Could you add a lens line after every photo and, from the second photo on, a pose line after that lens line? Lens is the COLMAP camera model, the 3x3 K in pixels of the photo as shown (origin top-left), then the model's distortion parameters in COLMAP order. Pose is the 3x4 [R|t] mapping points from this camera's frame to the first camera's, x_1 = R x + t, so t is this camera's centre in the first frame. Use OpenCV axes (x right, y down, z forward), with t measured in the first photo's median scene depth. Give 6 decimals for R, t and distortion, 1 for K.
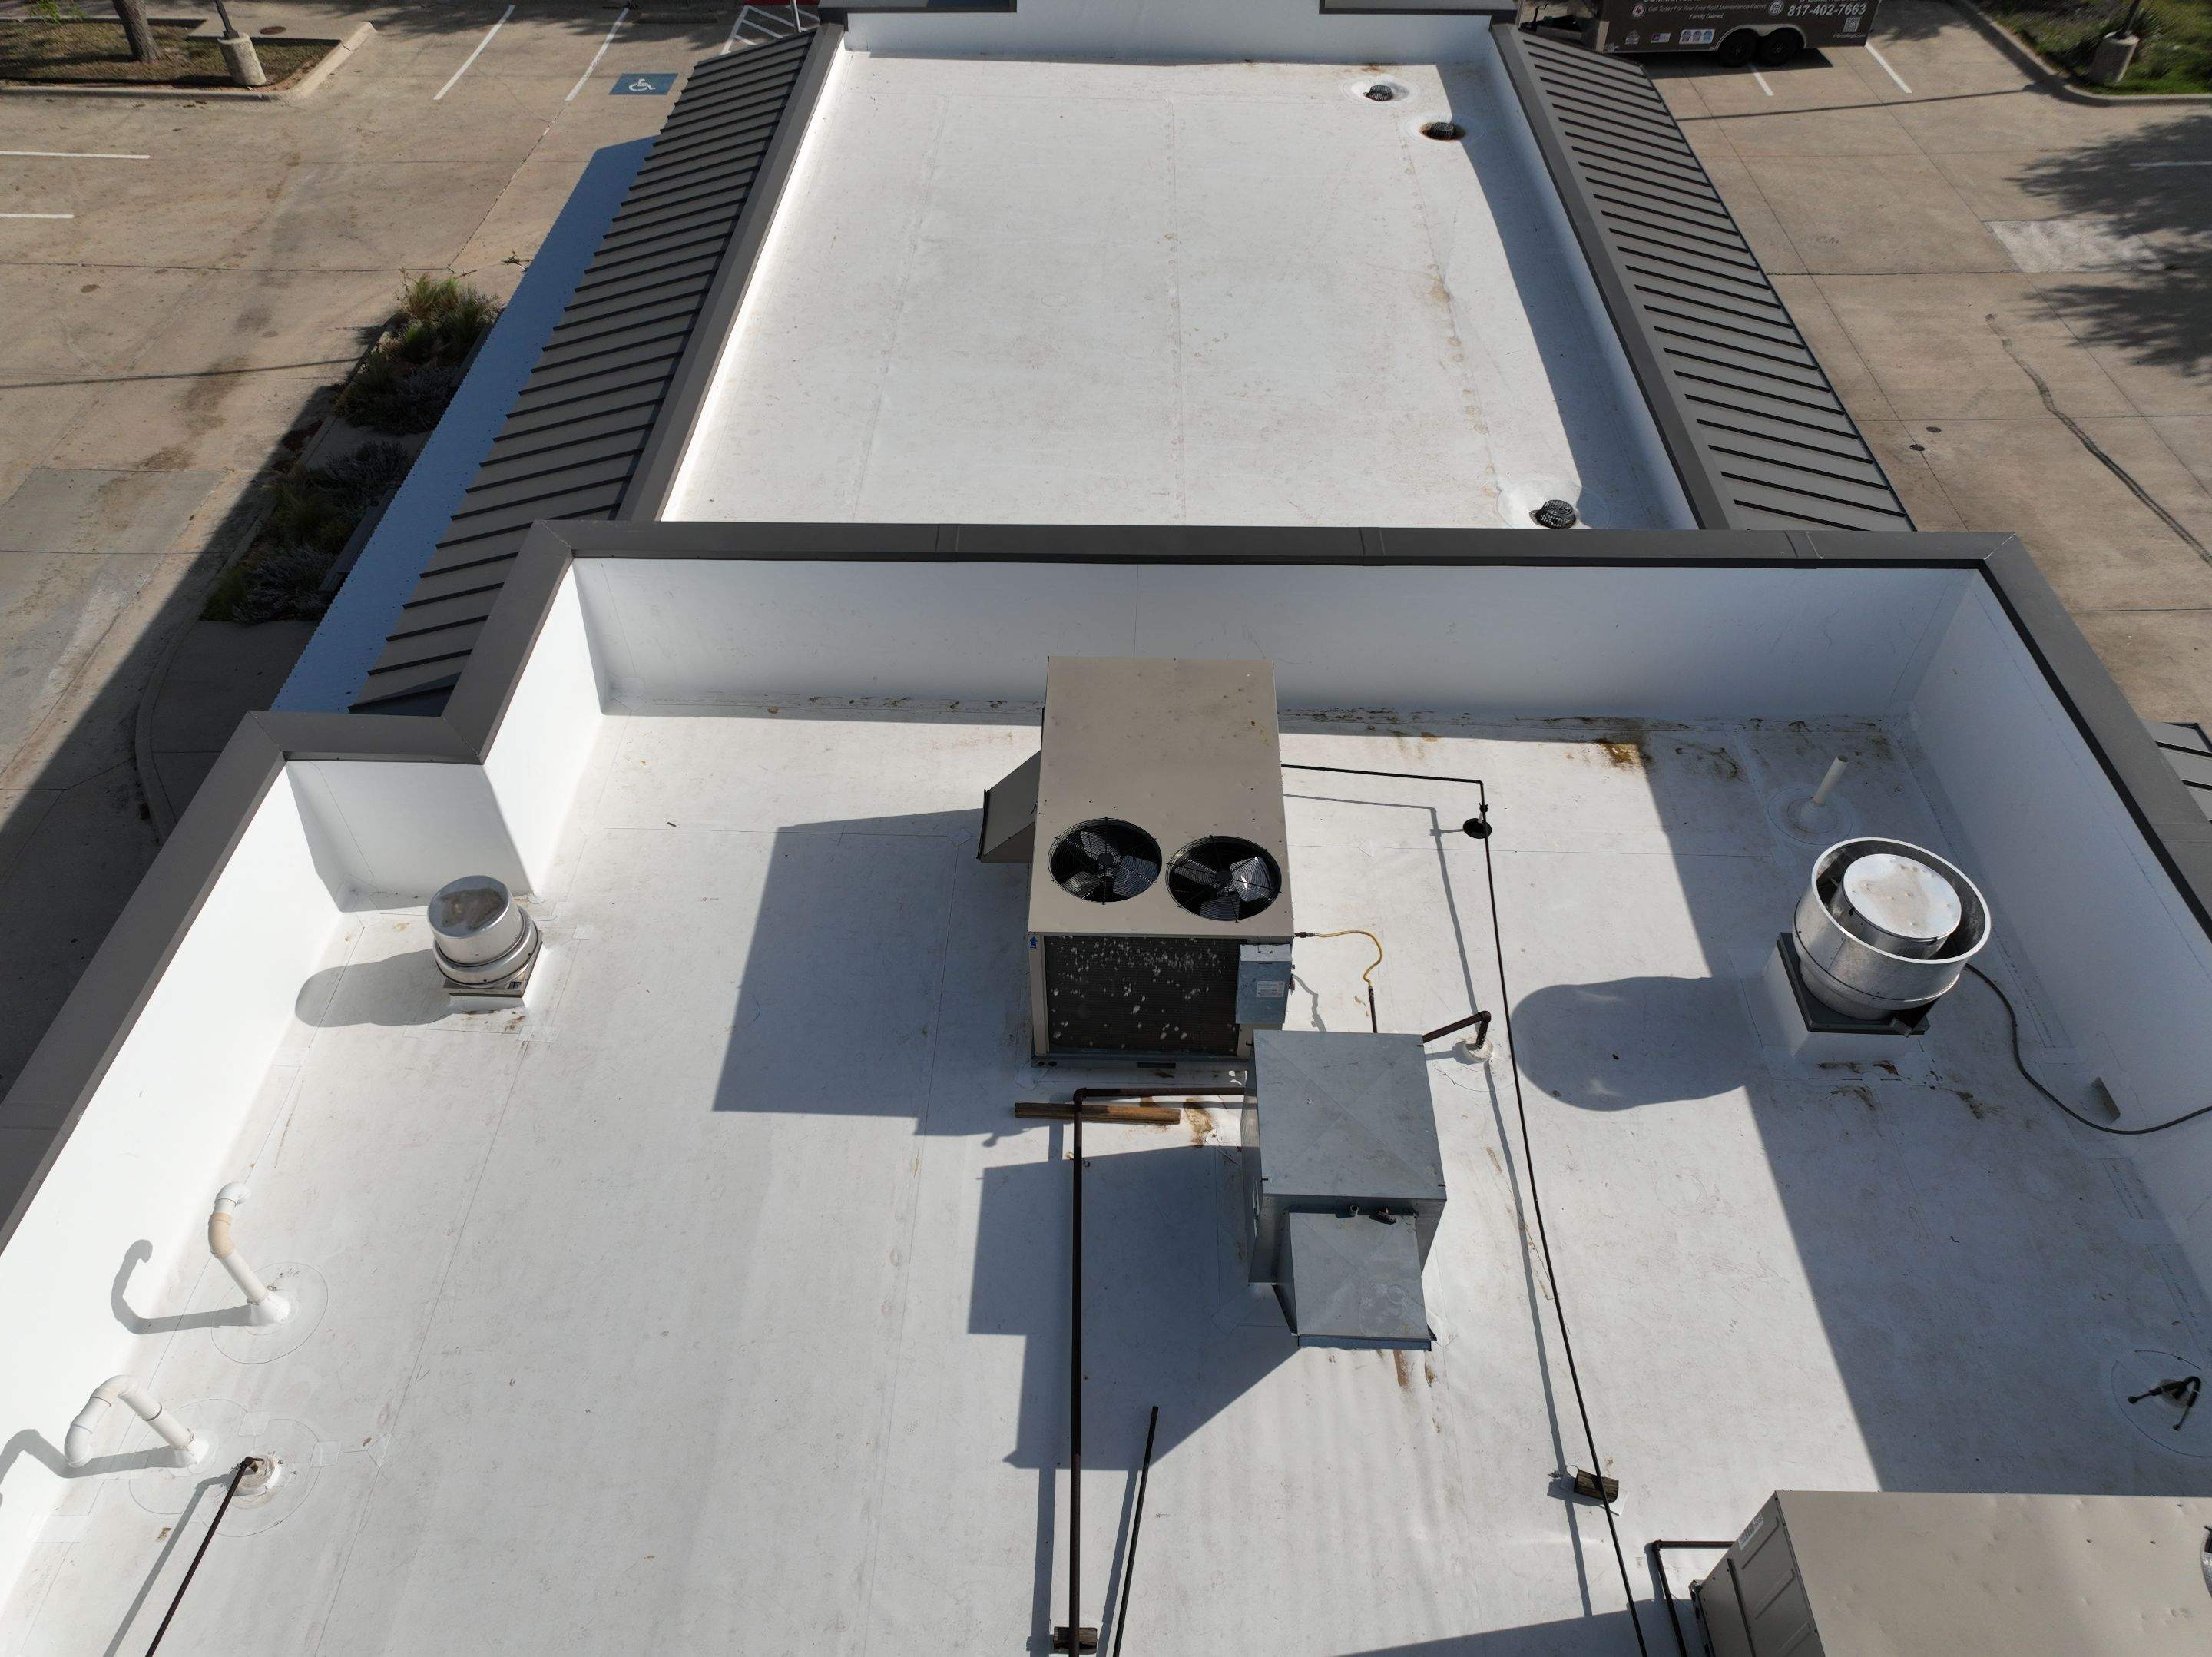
lens RADIAL K [[1541.8, 0, 1101.8], [0, 1541.8, 821.5], [0, 0, 1]] dist [-0.002878, 0.027465]
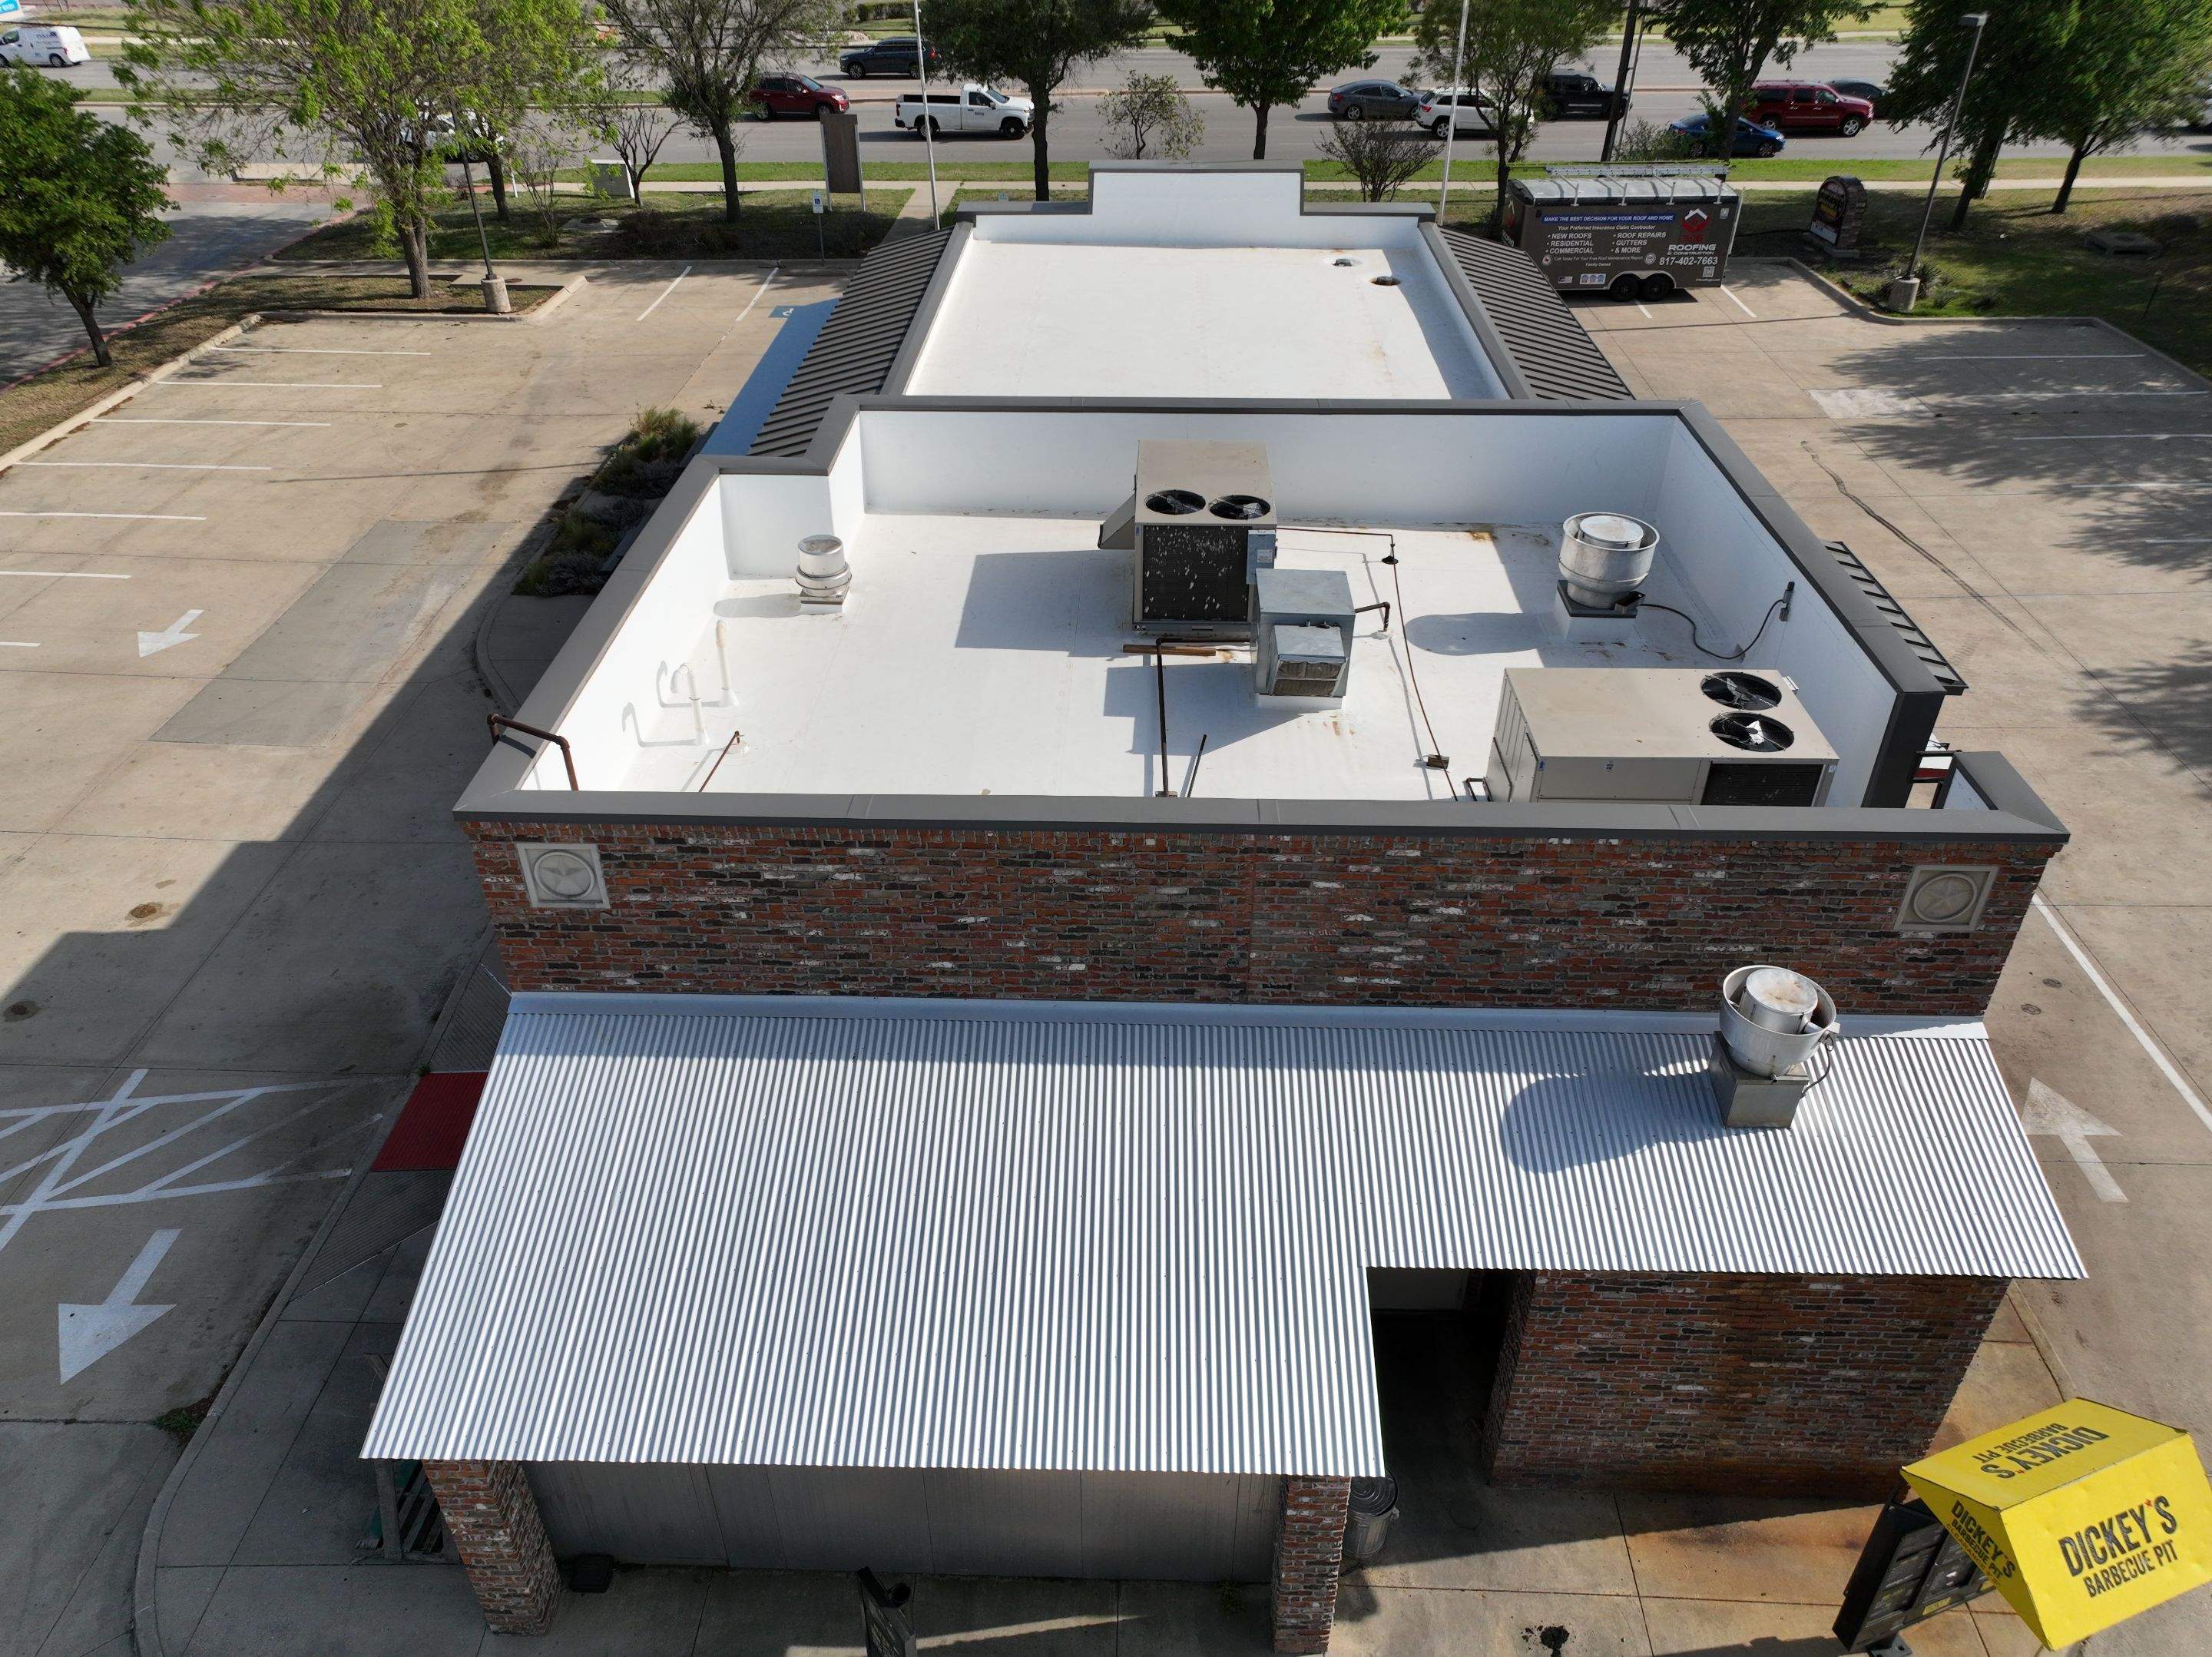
lens RADIAL K [[1541.8, 0, 1101.8], [0, 1541.8, 821.5], [0, 0, 1]] dist [-0.002878, 0.027465]
pose [[0.999920, 0.006486, -0.010853, -0.025306], [-0.008518, 0.979922, -0.199199, 0.308289], [0.009343, 0.199275, 0.979899, -0.295126]]
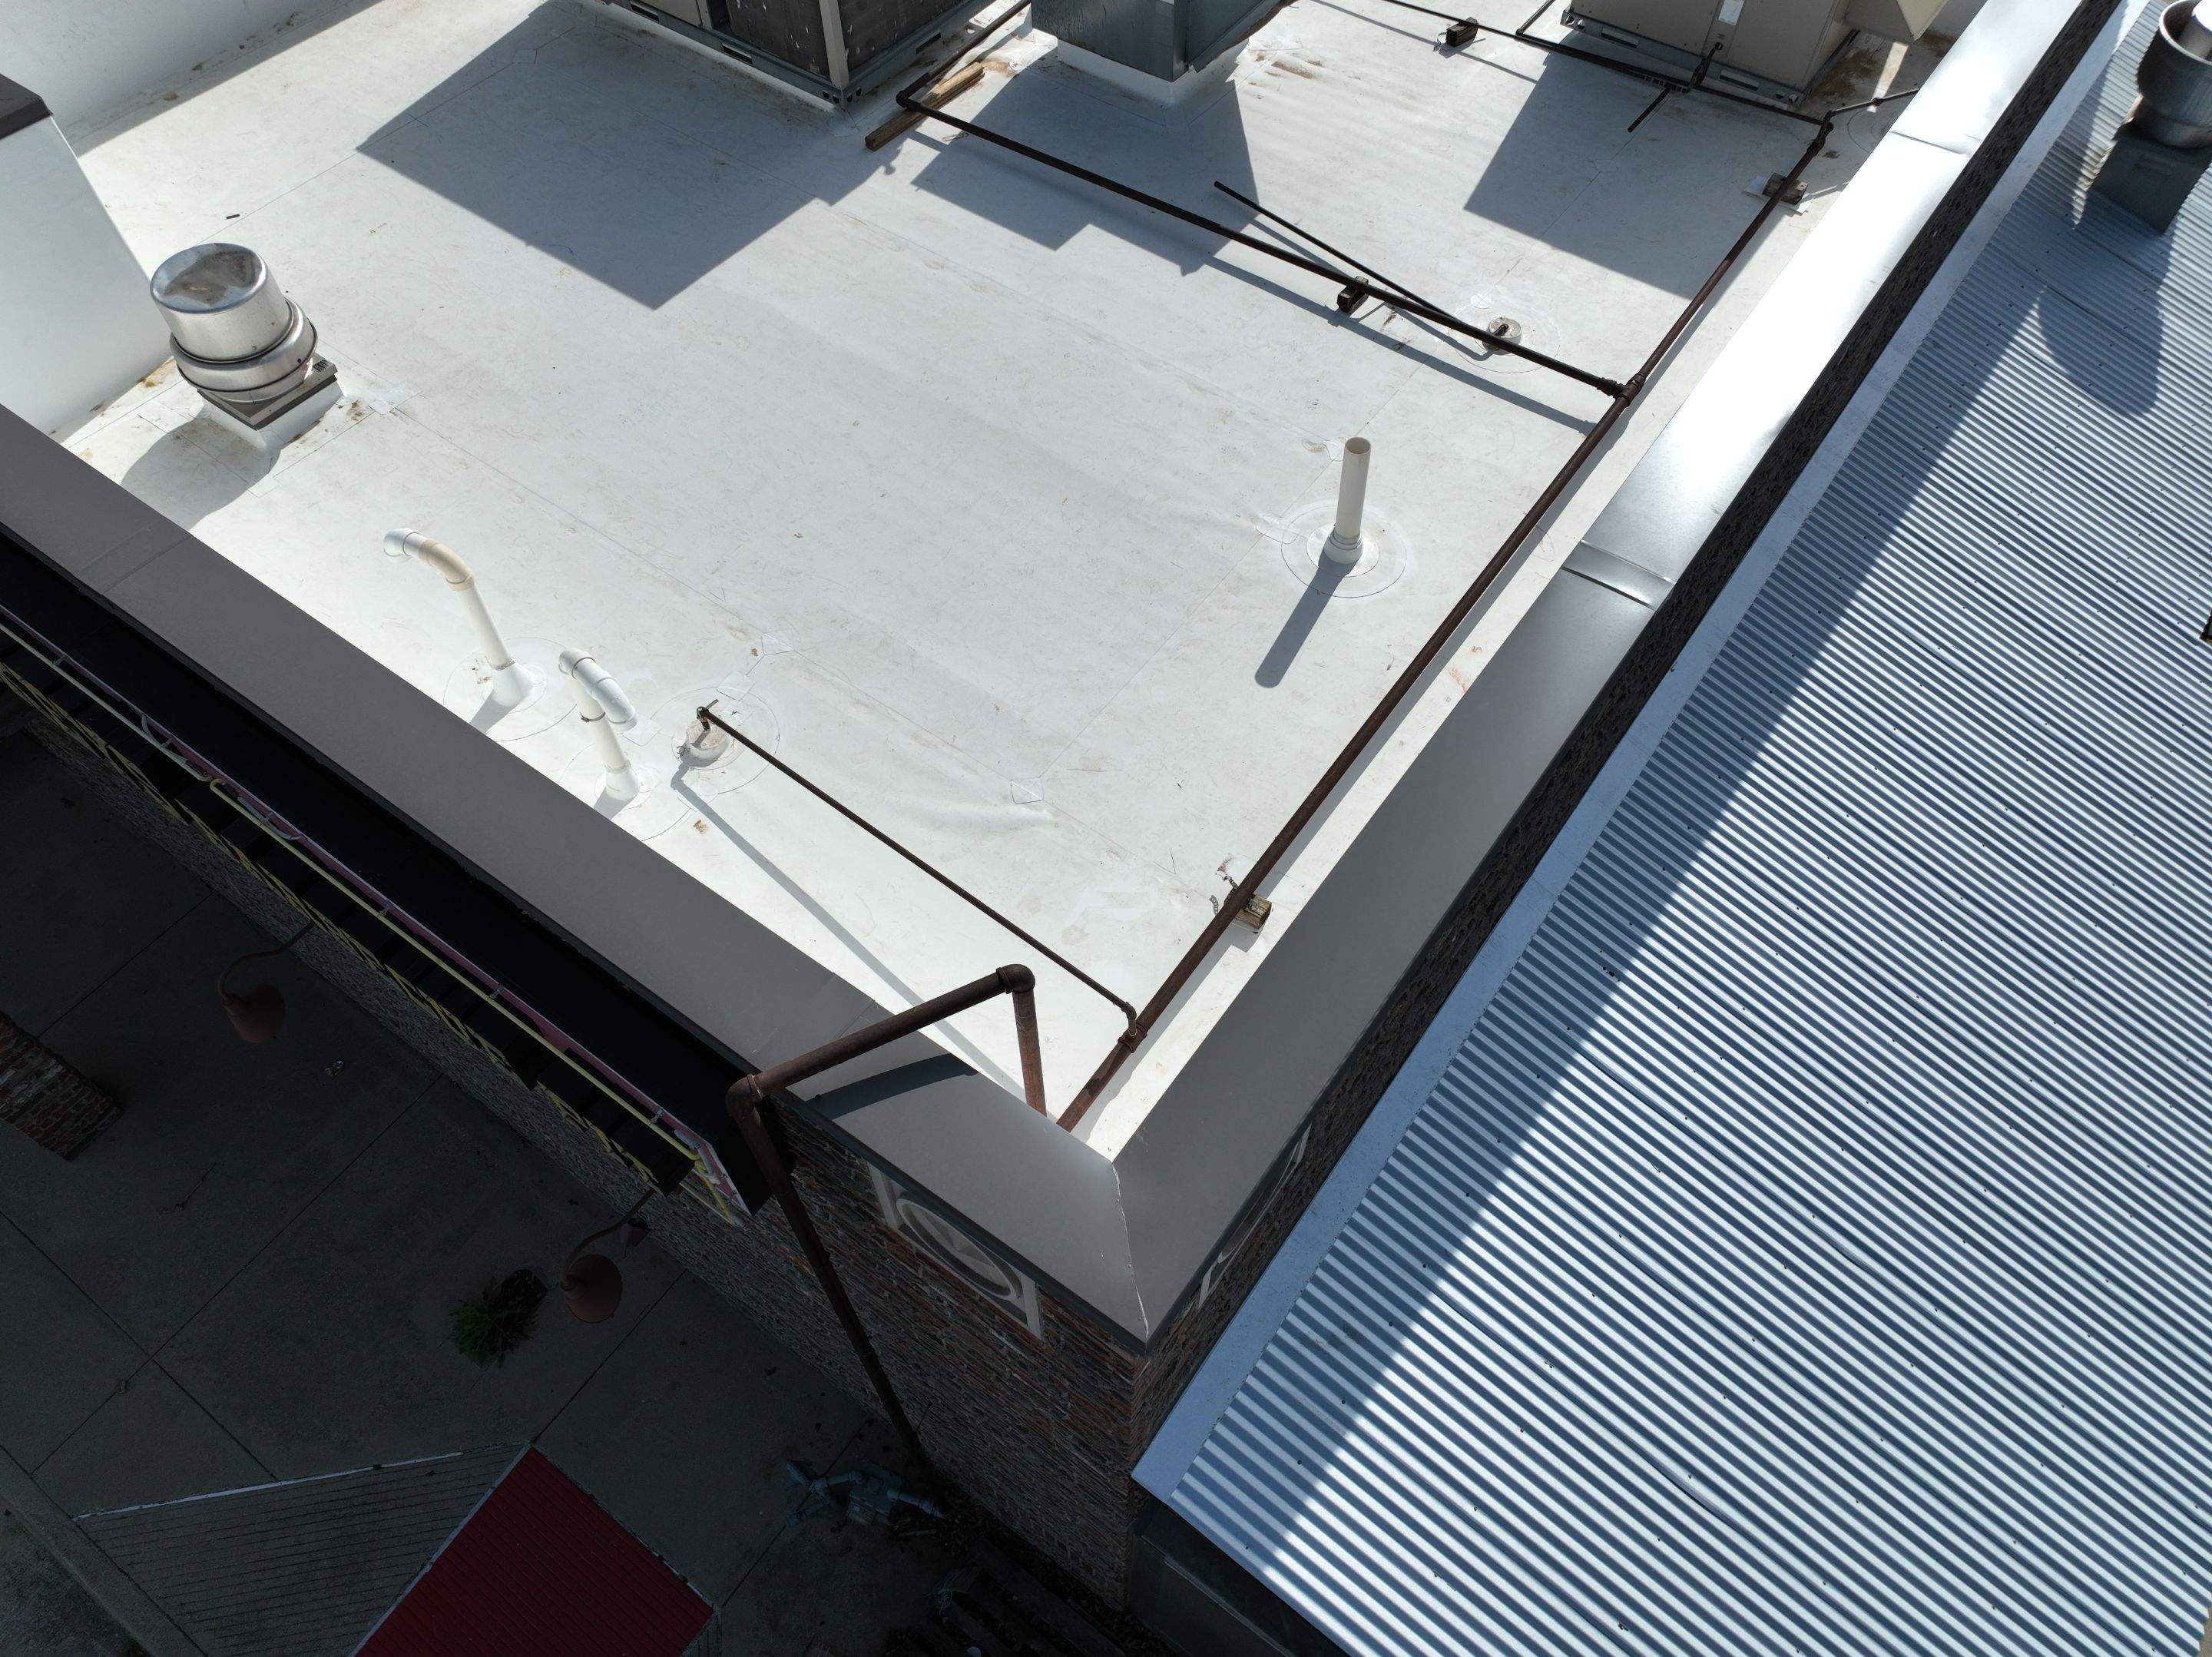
lens RADIAL K [[1559.7, 0, 1105.8], [0, 1559.7, 827.7], [0, 0, 1]] dist [0.007778, 0.008643]
pose [[0.570309, -0.685242, 0.452980, -0.290720], [0.589318, 0.725480, 0.355504, 0.098438], [-0.572234, 0.064202, 0.817573, 0.066500]]
